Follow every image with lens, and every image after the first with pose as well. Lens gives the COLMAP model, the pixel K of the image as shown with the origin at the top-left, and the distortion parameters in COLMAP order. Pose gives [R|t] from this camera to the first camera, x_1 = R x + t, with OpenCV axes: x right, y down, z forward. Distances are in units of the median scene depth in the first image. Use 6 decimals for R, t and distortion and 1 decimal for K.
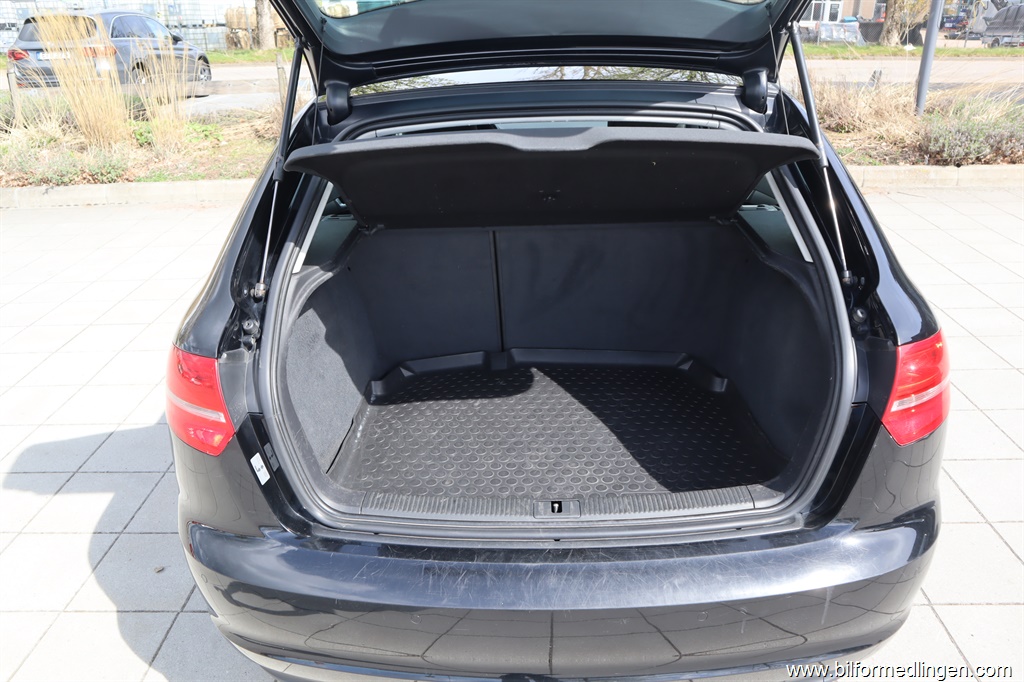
lens RADIAL K [[785.7, 0, 507.9], [0, 785.7, 343.5], [0, 0, 1]] dist [-0.060845, 0.011490]
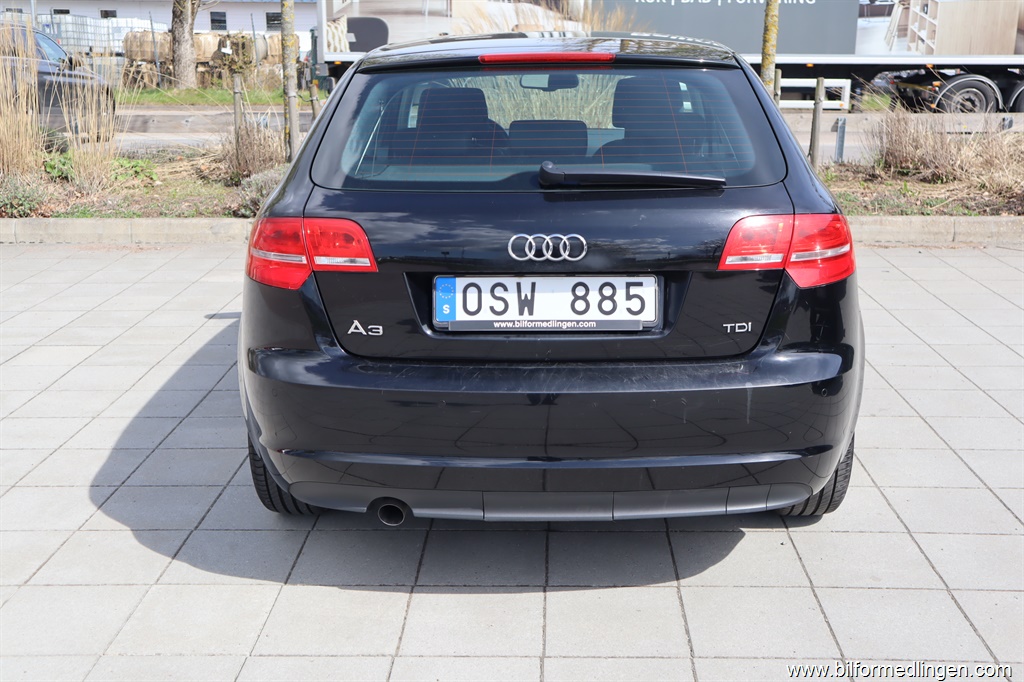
lens RADIAL K [[1181.5, 0, 509.8], [0, 1181.5, 337.1], [0, 0, 1]] dist [0.031542, 0.000000]
pose [[0.999717, 0.023356, -0.004561, 0.001185], [-0.023790, 0.985543, -0.167748, 0.104099], [0.000577, 0.167809, 0.985819, -0.186765]]
